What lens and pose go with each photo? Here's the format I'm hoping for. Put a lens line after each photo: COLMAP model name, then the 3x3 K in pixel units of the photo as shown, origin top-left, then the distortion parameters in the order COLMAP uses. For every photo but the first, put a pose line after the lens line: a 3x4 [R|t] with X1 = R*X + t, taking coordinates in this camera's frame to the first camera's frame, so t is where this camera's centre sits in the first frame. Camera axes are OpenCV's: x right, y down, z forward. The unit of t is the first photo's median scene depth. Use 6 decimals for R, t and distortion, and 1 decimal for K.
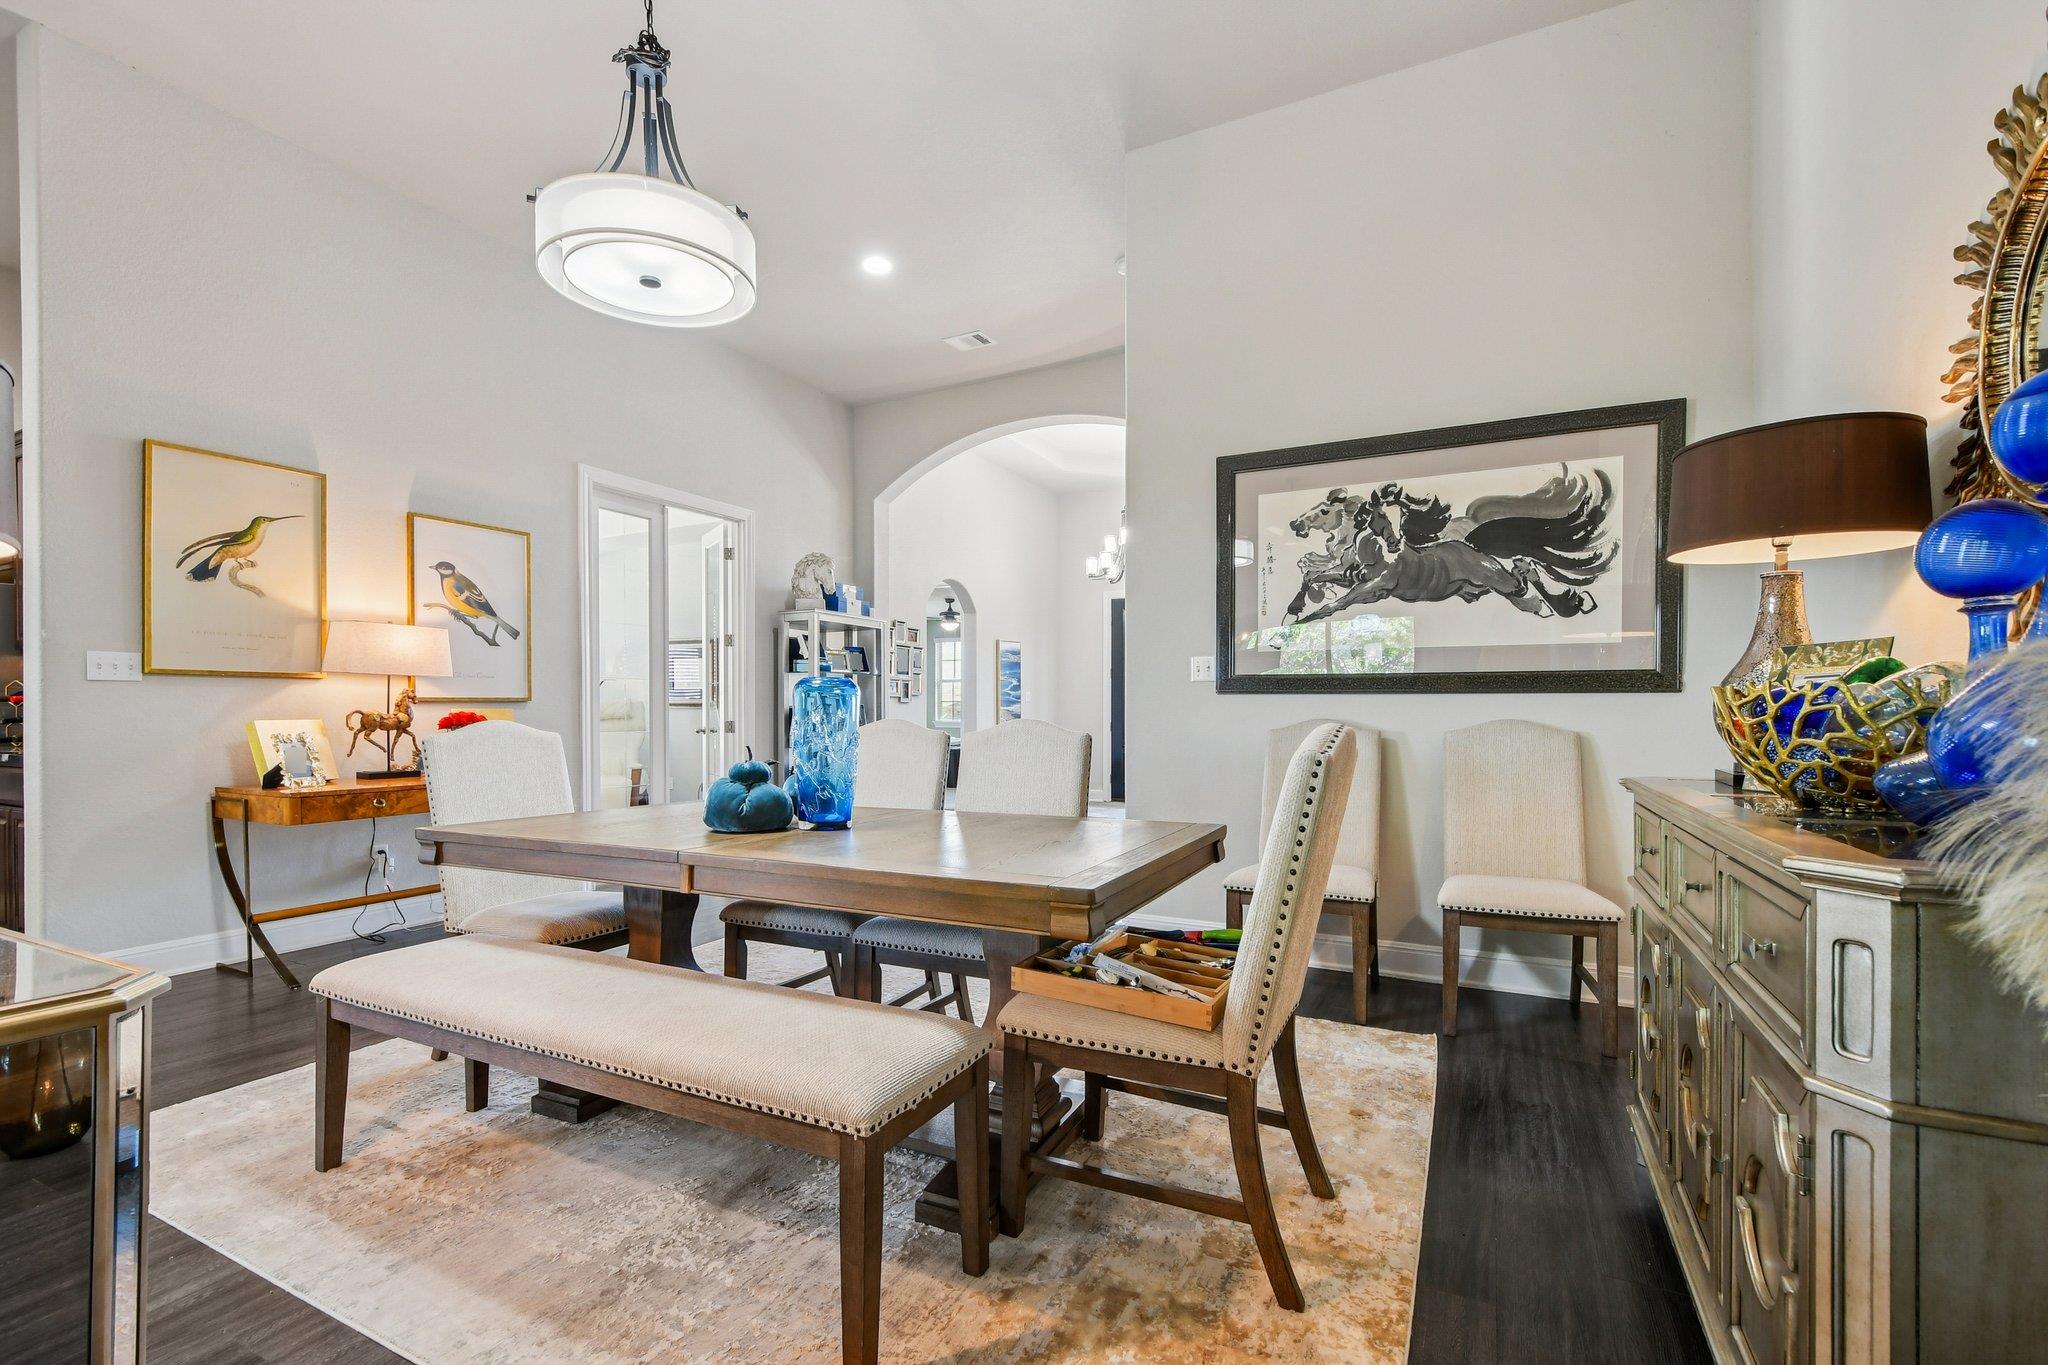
lens RADIAL K [[905.3, 0, 1019.6], [0, 905.3, 703.2], [0, 0, 1]] dist [-0.001203, -0.000202]
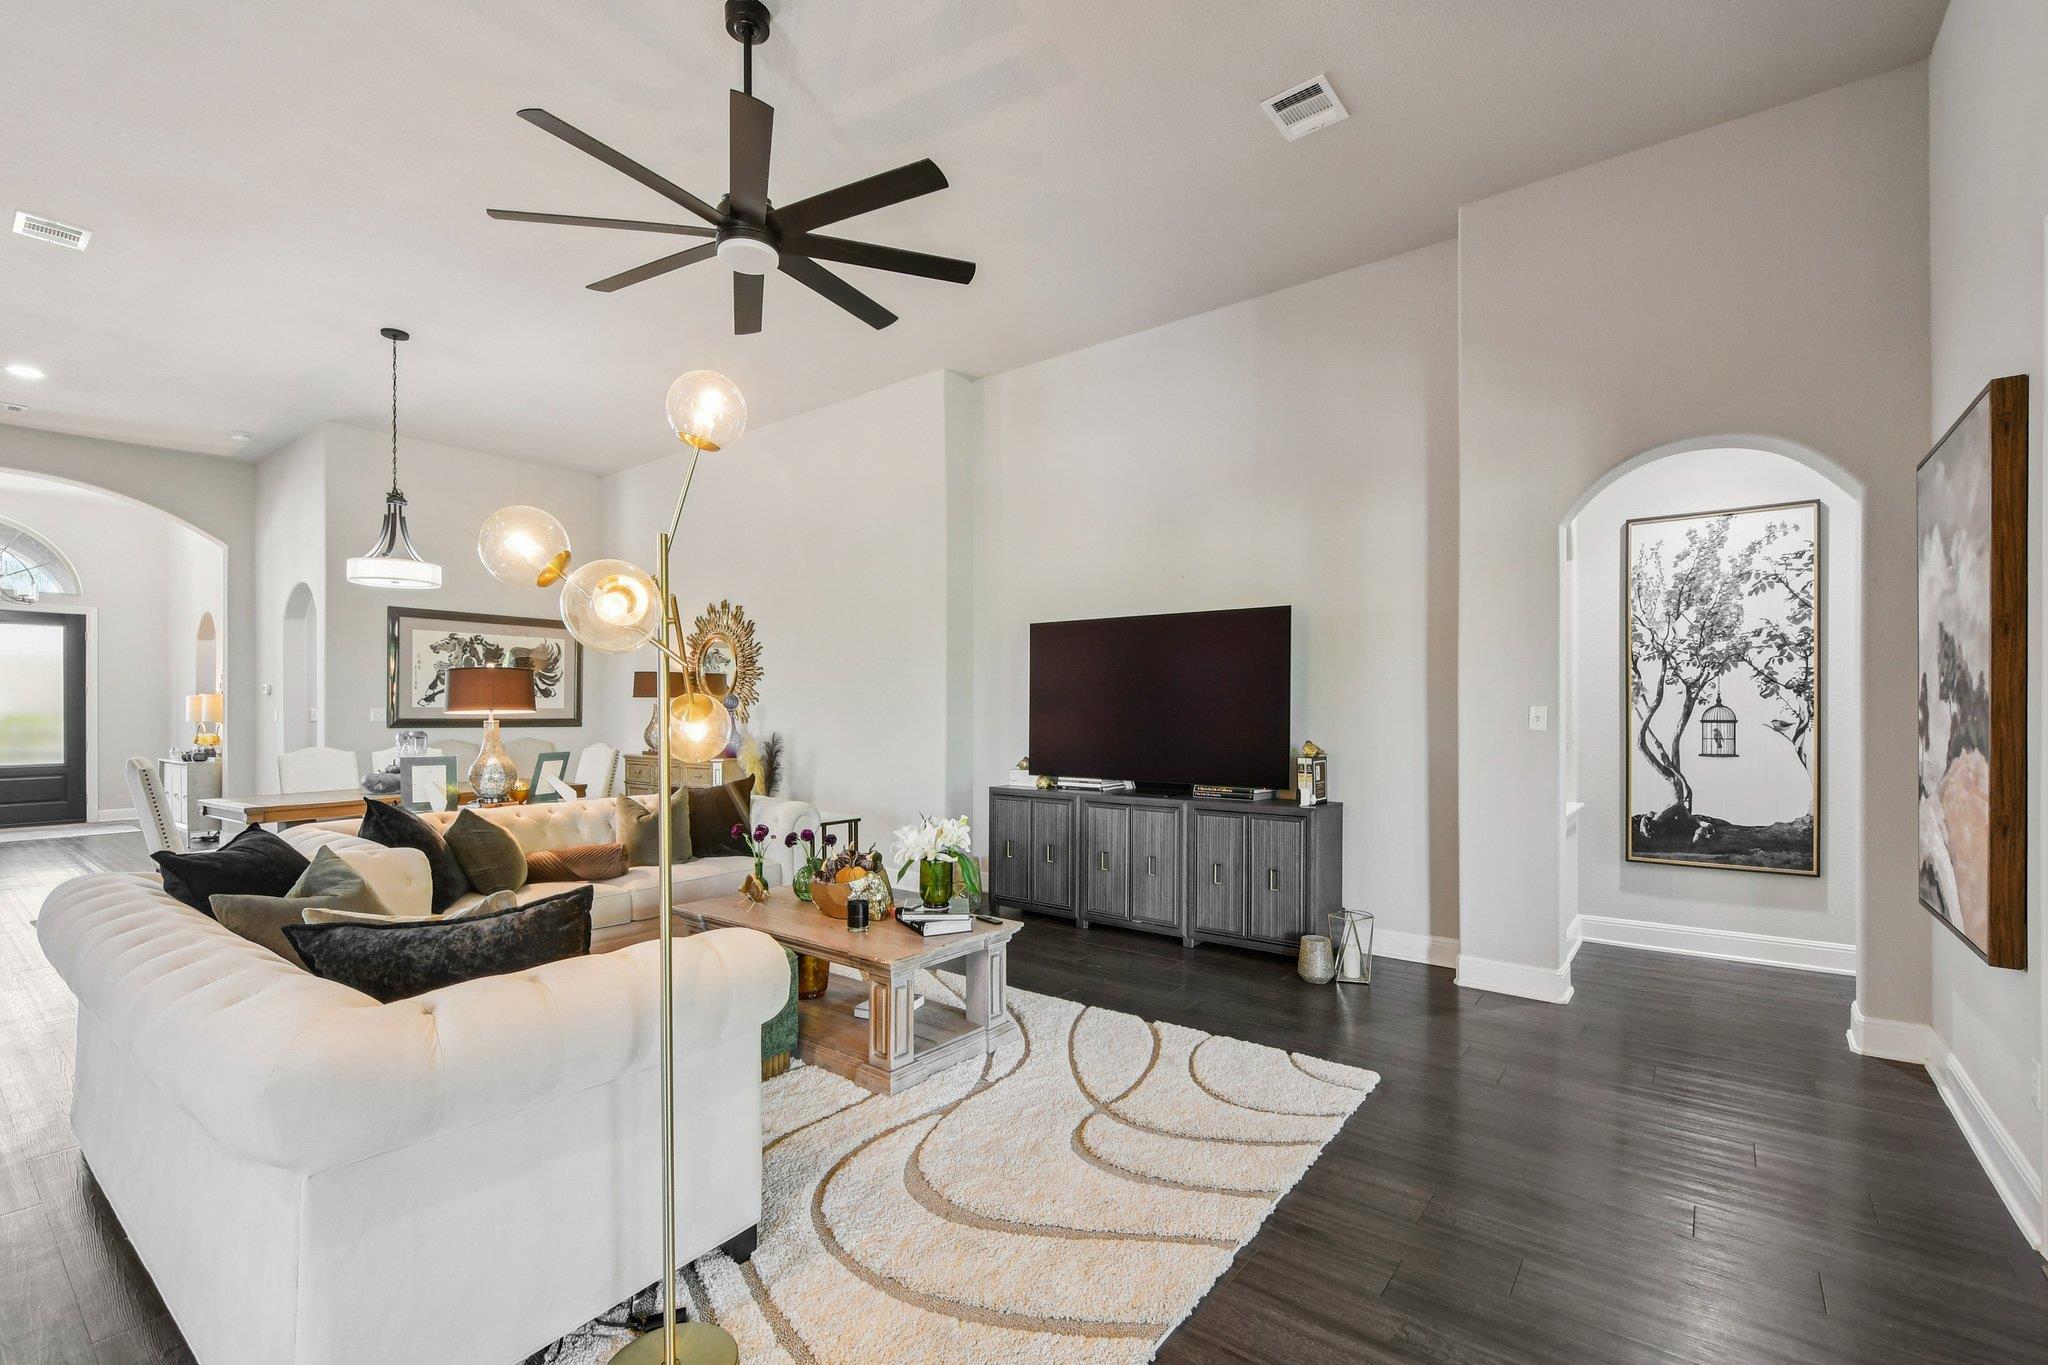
lens RADIAL K [[905.3, 0, 1019.6], [0, 905.3, 703.2], [0, 0, 1]] dist [-0.001203, -0.000202]
pose [[0.182736, 0.011115, 0.983099, -1.608871], [-0.012891, 0.999877, -0.008909, -0.069333], [-0.983077, -0.011045, 0.182857, -0.773472]]
